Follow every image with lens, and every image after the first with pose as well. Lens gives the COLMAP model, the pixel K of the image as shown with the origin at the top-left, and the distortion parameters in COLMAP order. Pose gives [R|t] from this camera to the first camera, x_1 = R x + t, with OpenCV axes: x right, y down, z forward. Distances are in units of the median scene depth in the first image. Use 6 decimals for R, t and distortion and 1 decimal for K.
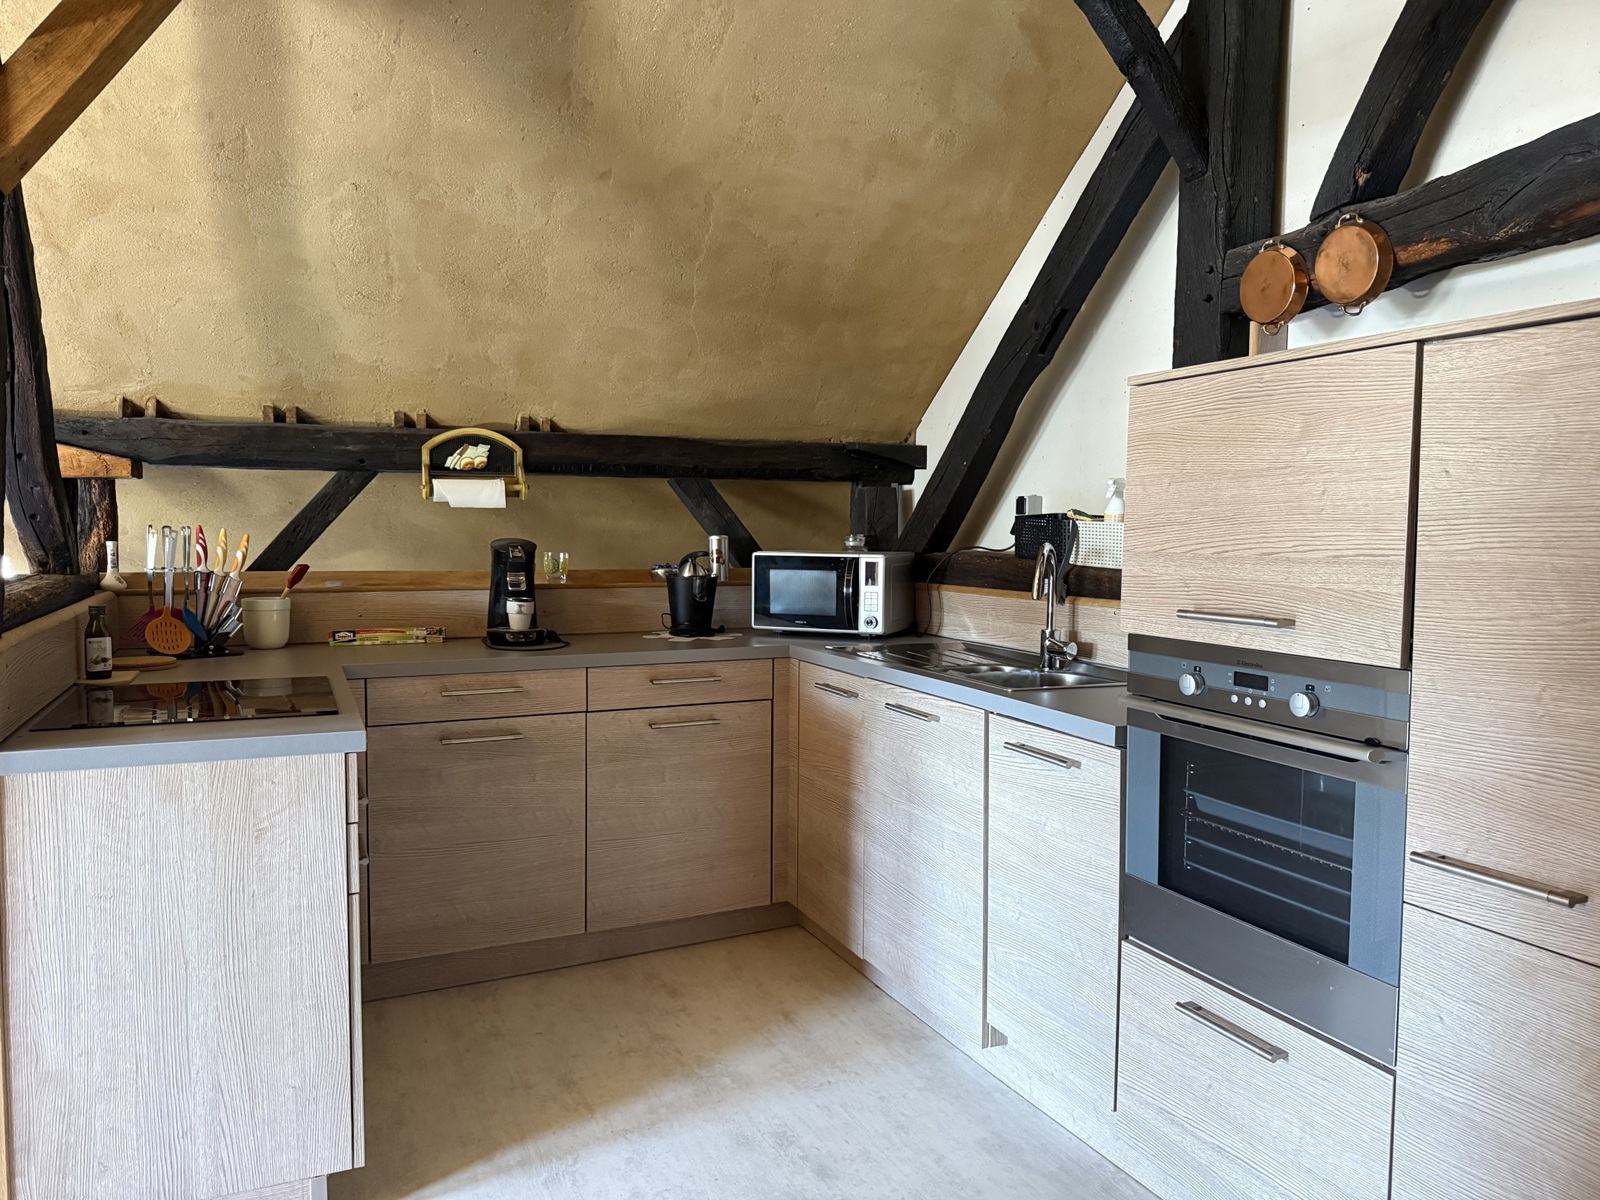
lens RADIAL K [[1139.1, 0, 800.0], [0, 1139.1, 600.0], [0, 0, 1]] dist [0.006957, 0.002128]
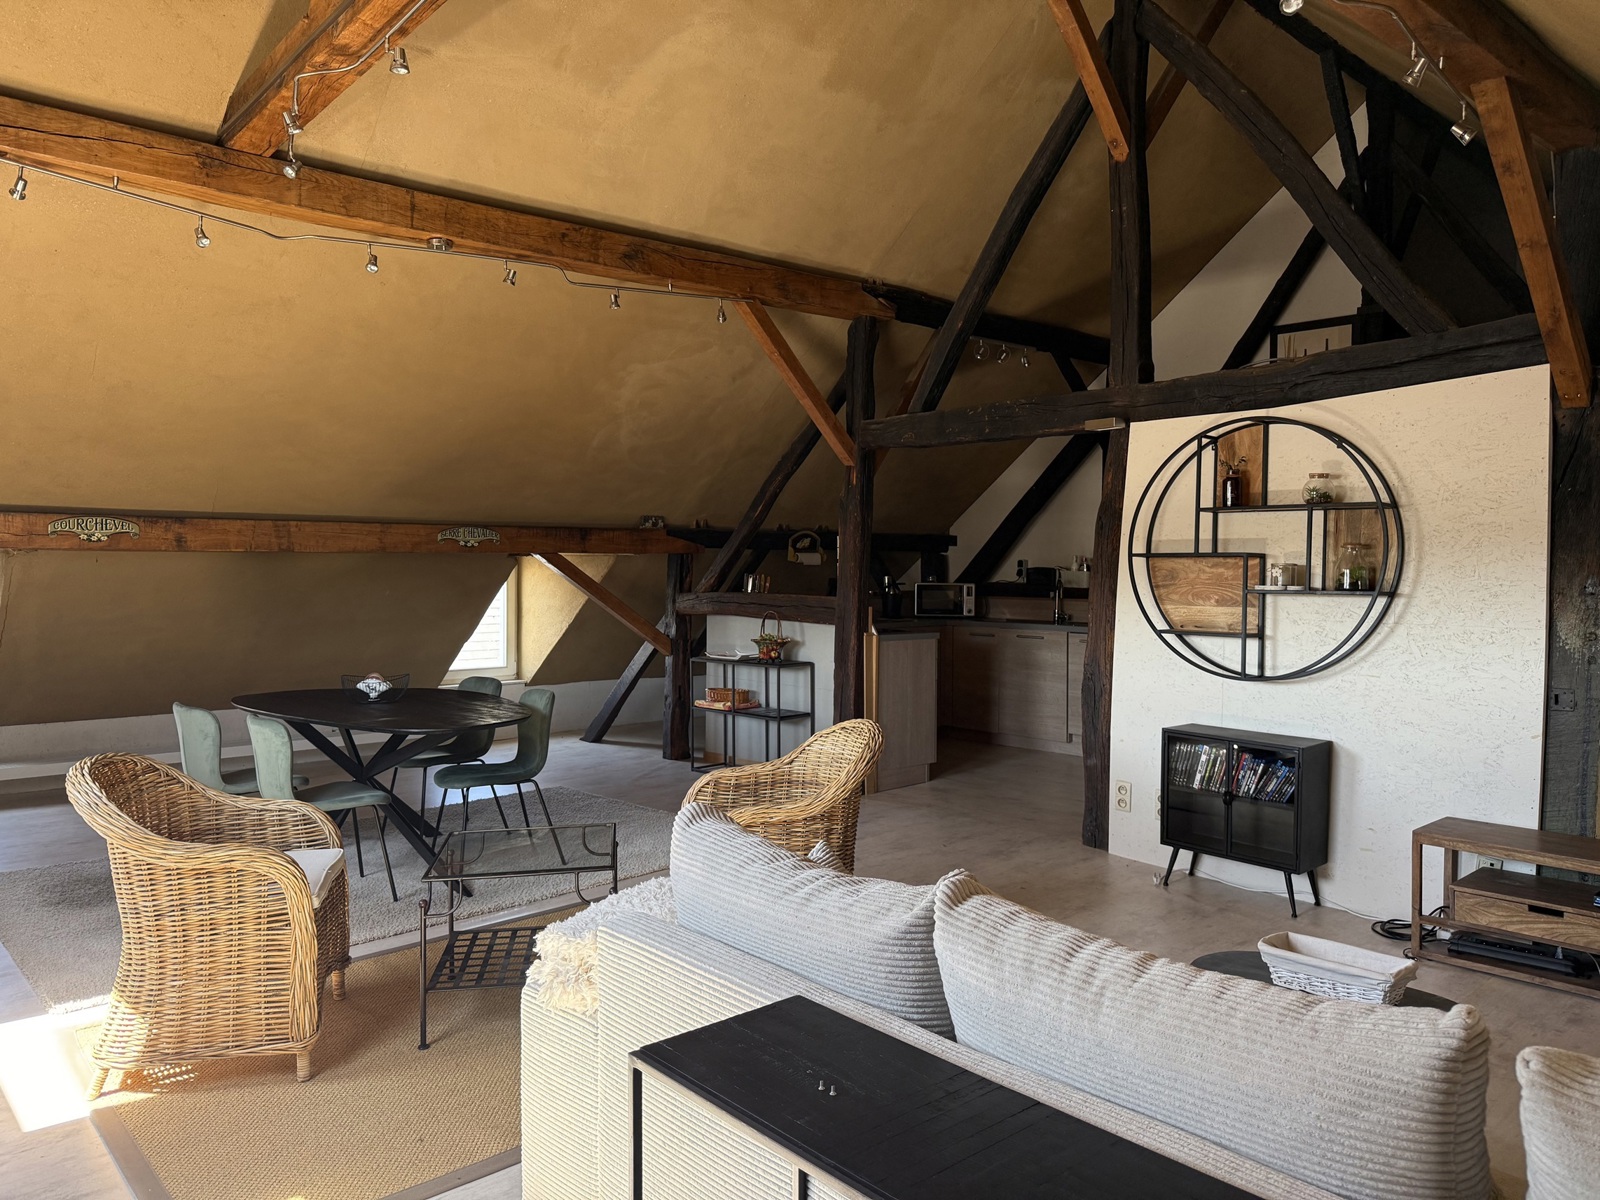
lens RADIAL K [[1139.1, 0, 800.0], [0, 1139.1, 600.0], [0, 0, 1]] dist [0.006957, 0.002128]
pose [[0.951899, -0.011267, 0.306206, -1.015354], [0.020837, 0.999391, -0.028002, 0.054130], [-0.305704, 0.033035, 0.951553, -1.196876]]
